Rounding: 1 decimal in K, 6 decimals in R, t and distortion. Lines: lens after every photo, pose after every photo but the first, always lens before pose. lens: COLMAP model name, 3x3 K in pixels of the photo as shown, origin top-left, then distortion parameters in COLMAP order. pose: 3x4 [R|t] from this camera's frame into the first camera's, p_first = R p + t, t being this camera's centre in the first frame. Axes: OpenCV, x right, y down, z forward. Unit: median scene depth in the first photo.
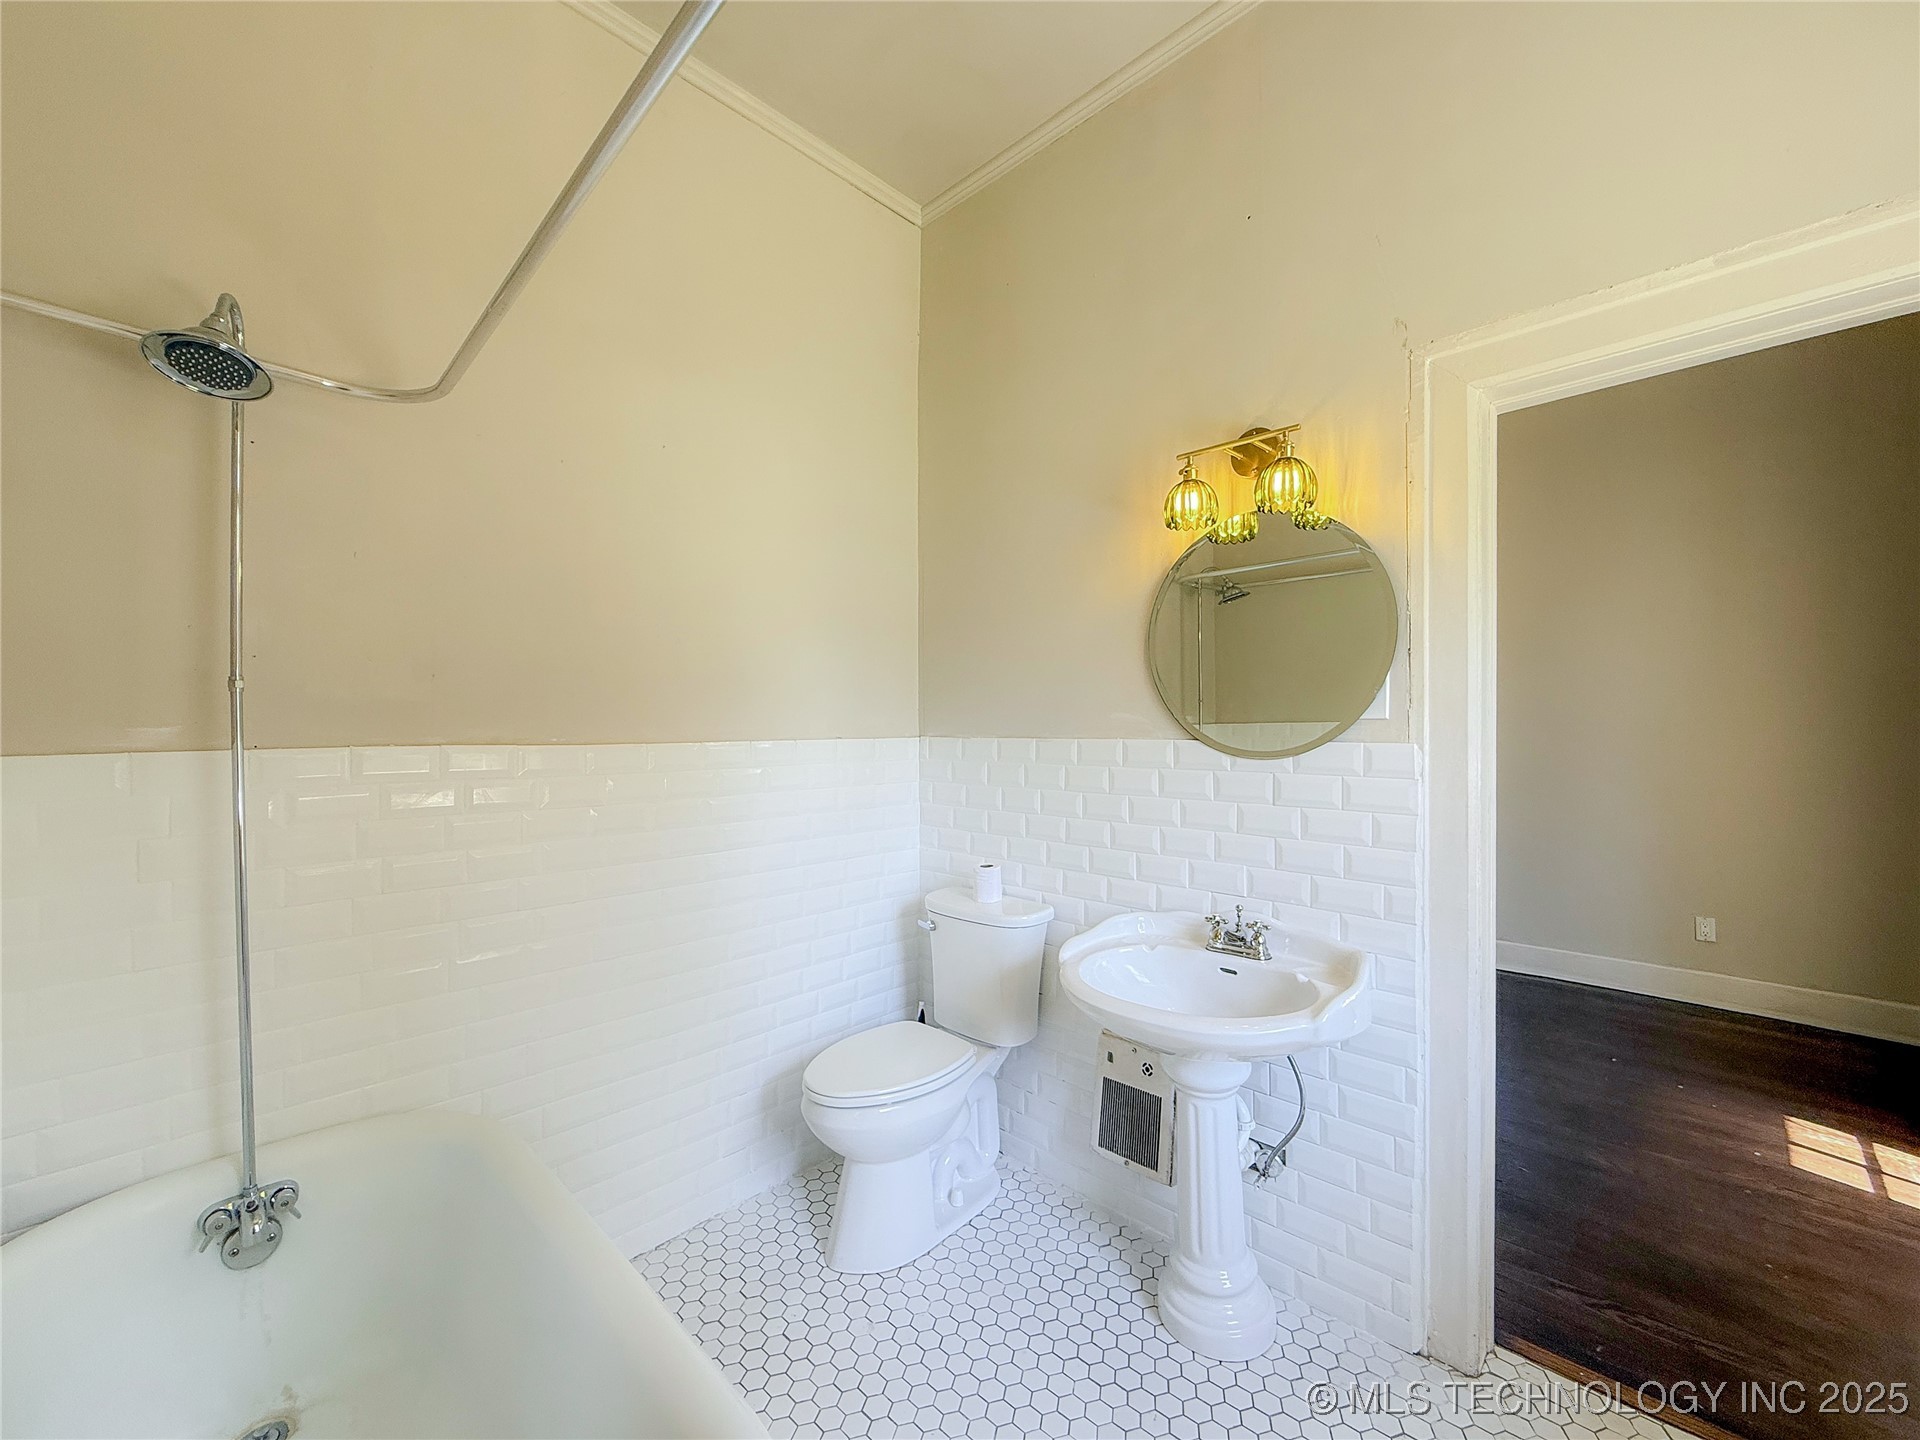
lens RADIAL K [[774.3, 0, 950.2], [0, 774.3, 724.5], [0, 0, 1]] dist [-0.000984, 0.000388]
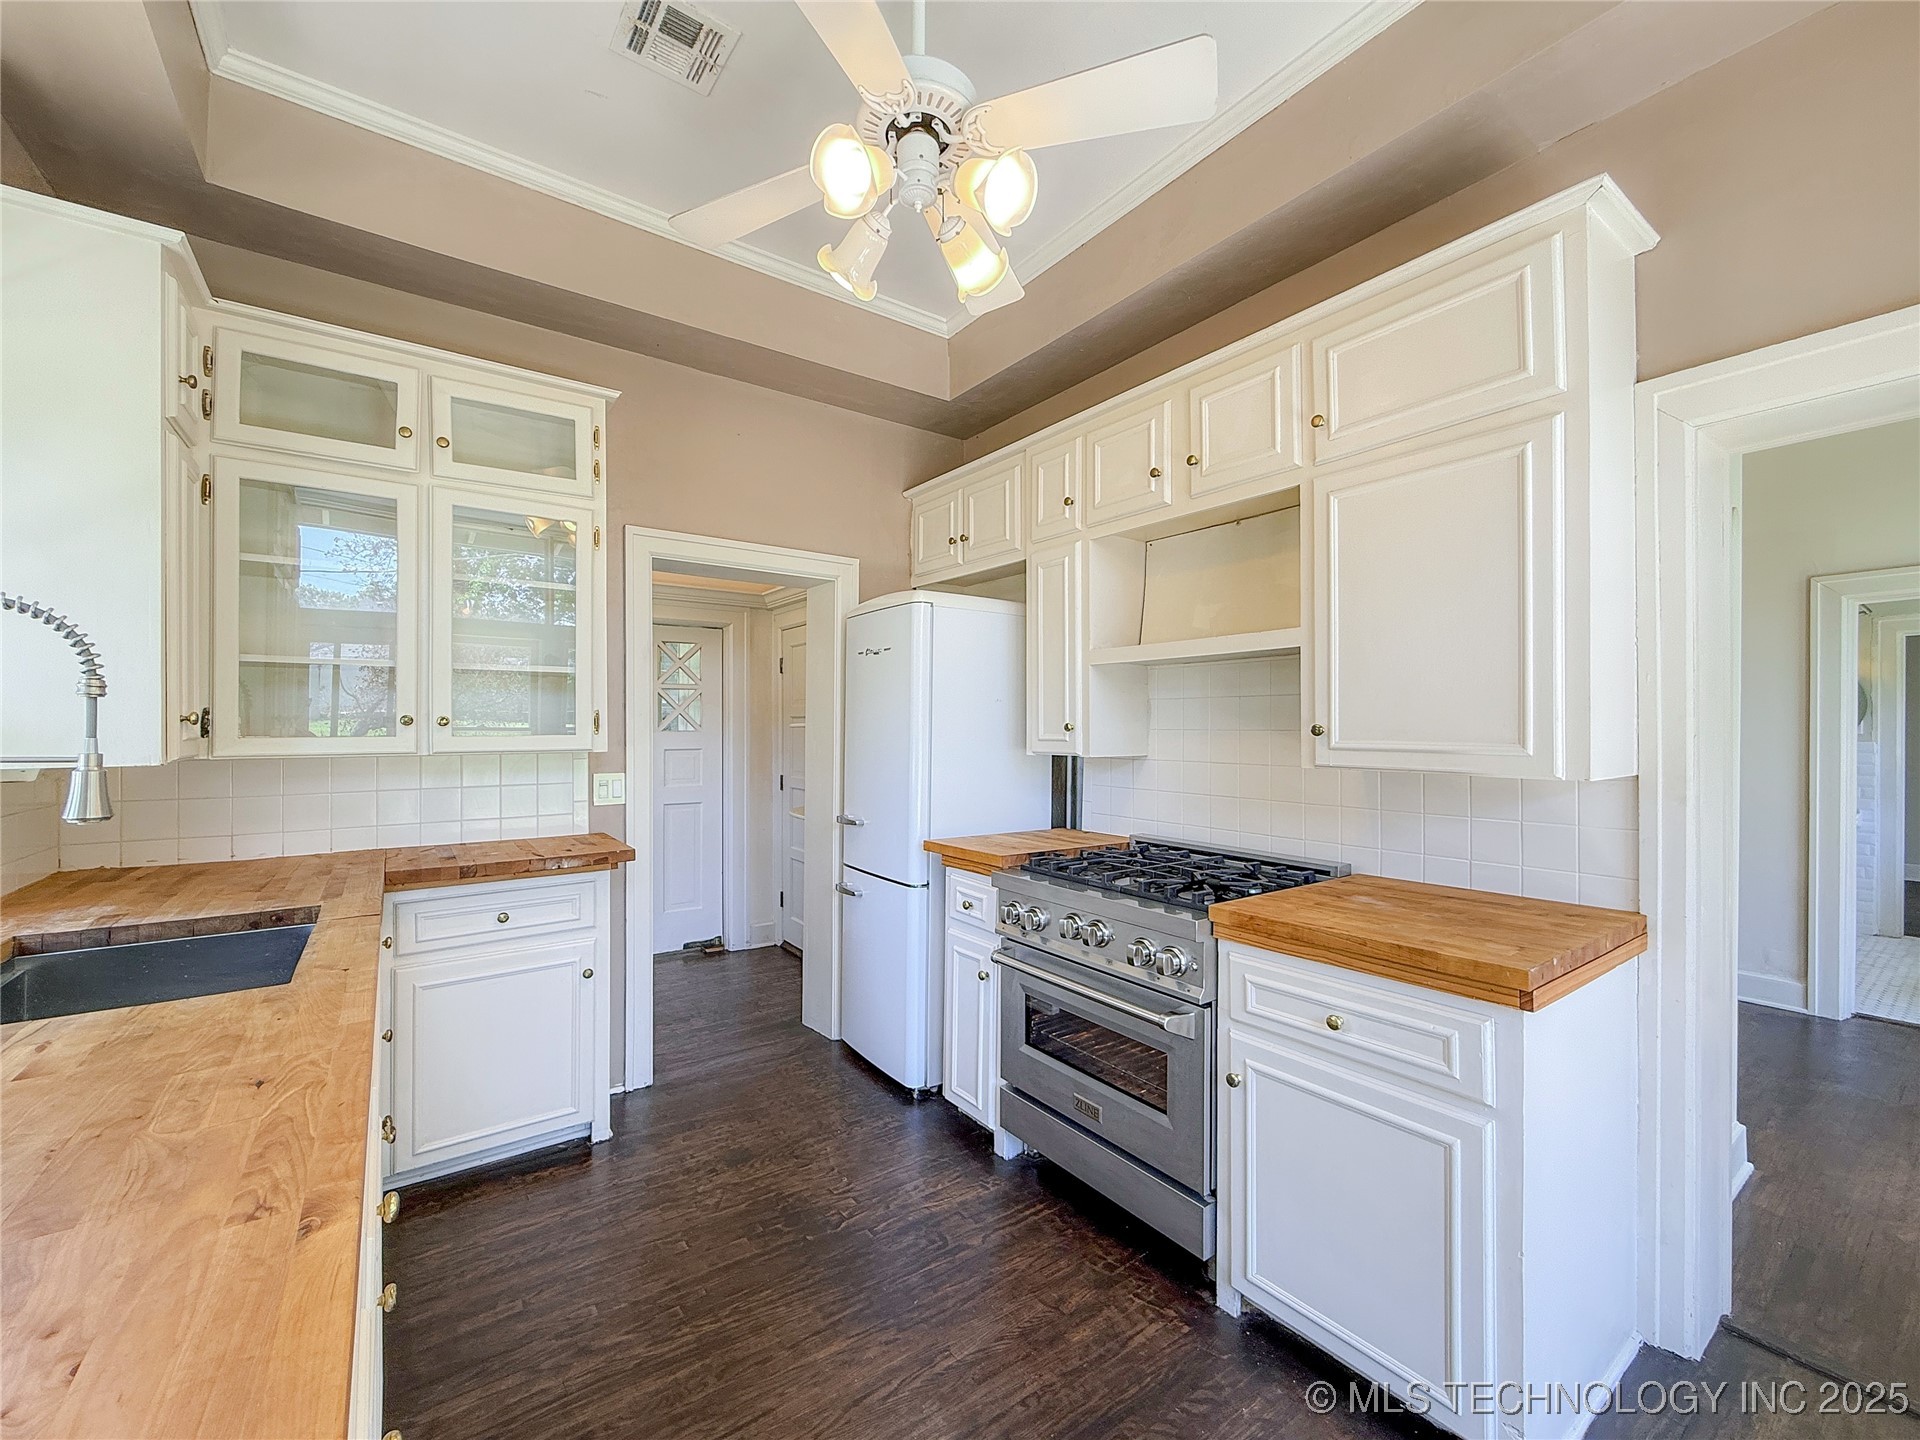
lens RADIAL K [[774.3, 0, 950.2], [0, 774.3, 724.5], [0, 0, 1]] dist [-0.000984, 0.000388]
pose [[0.985594, 0.003604, -0.169087, -2.280383], [-0.004168, 0.999987, -0.002980, -0.022872], [0.169074, 0.003642, 0.985597, -2.431606]]
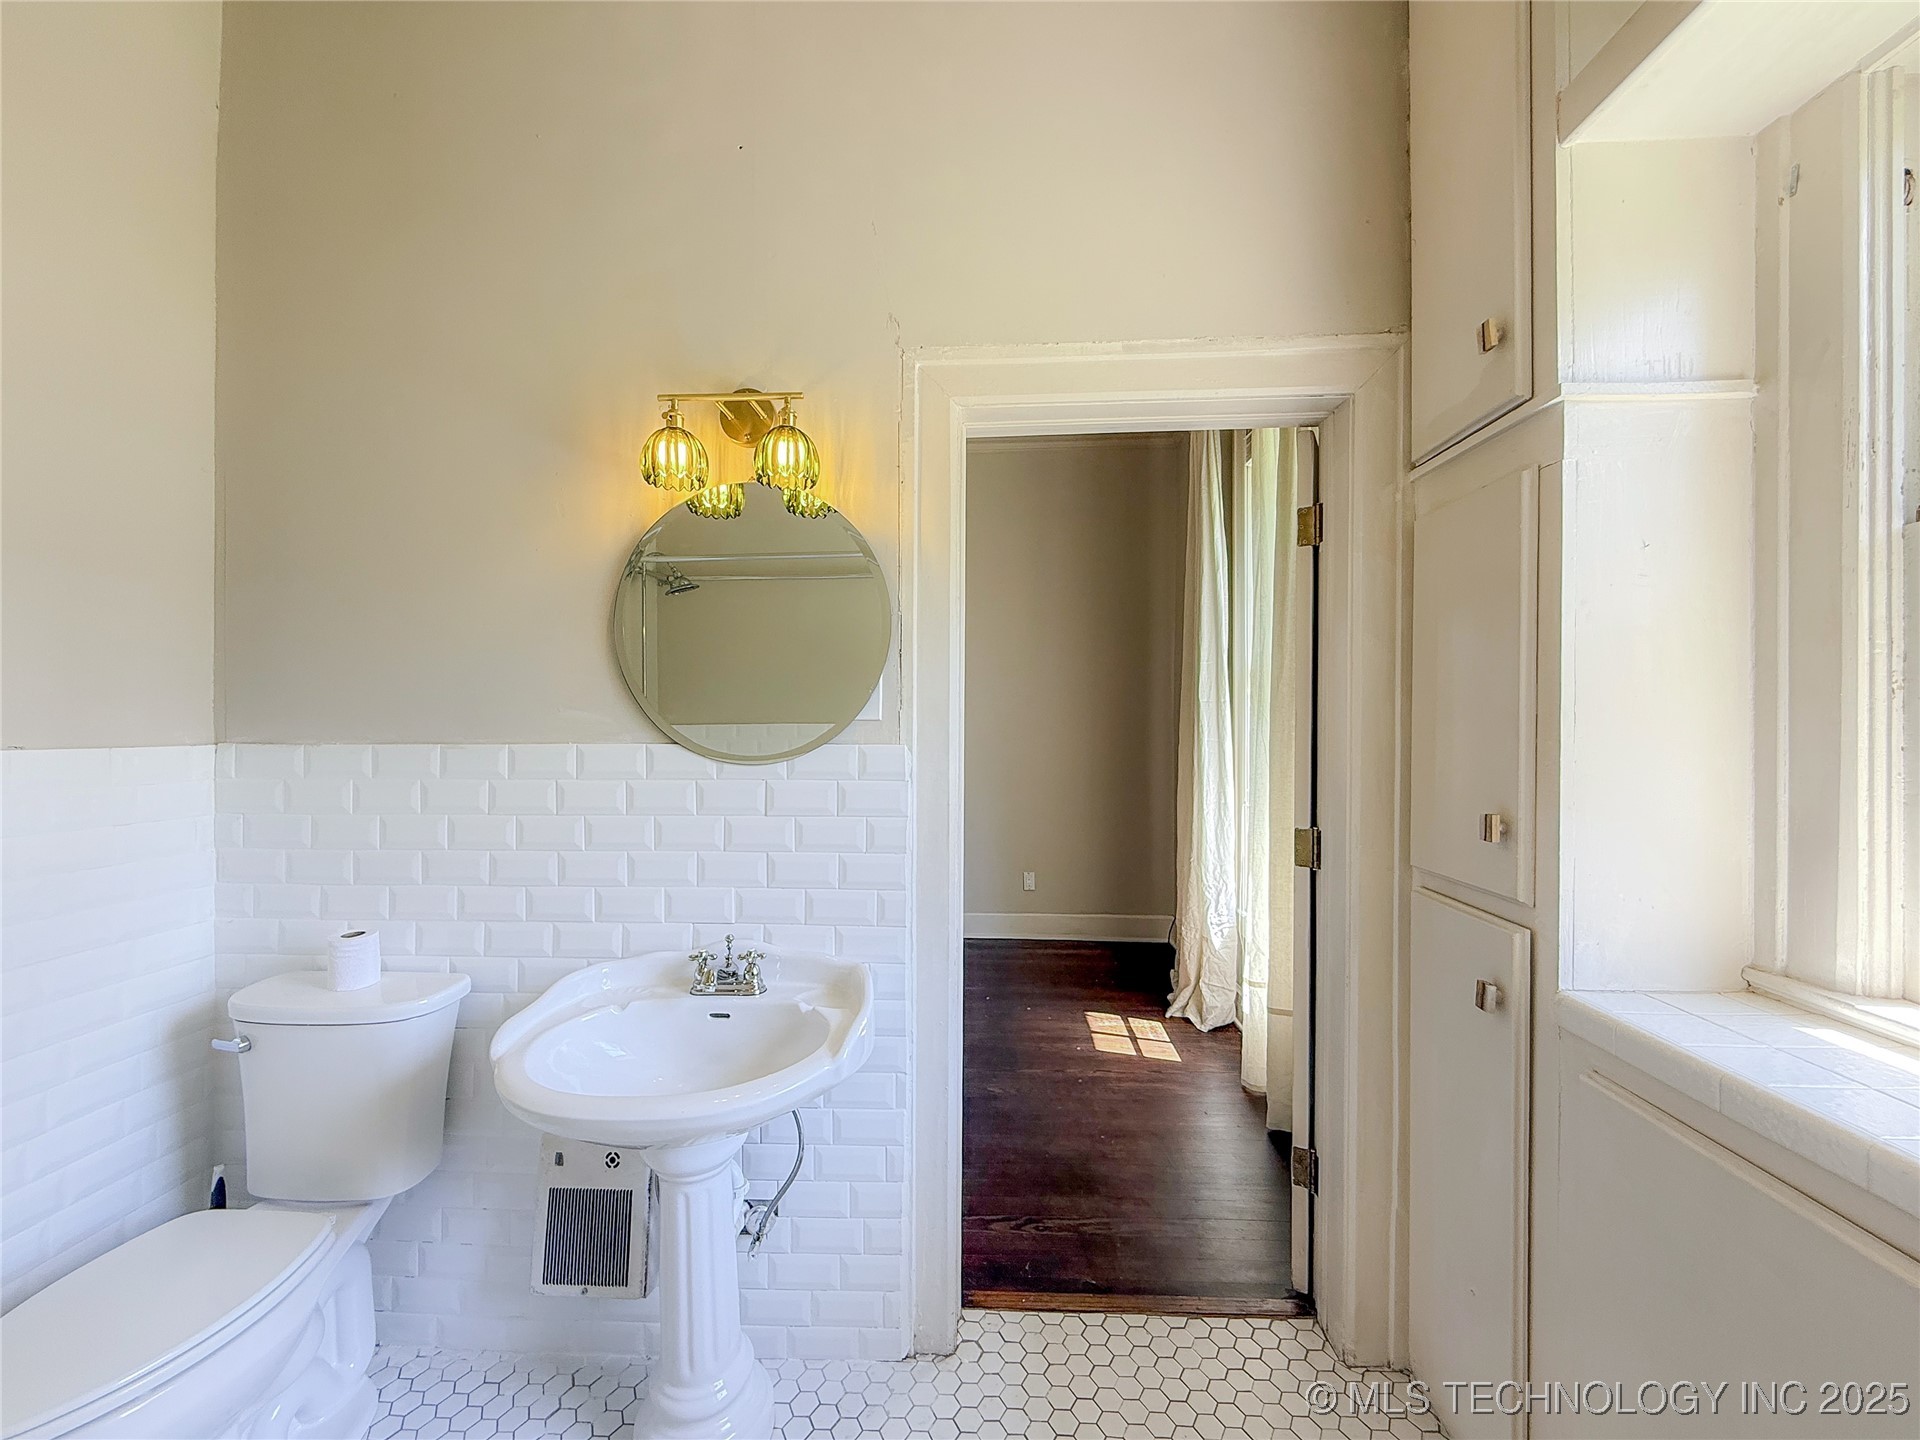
lens RADIAL K [[774.3, 0, 950.2], [0, 774.3, 724.5], [0, 0, 1]] dist [-0.000984, 0.000388]
pose [[0.747475, 0.004048, 0.664278, -0.016234], [-0.002362, 0.999991, -0.003436, 0.001267], [-0.664286, 0.001000, 0.747478, 0.188449]]
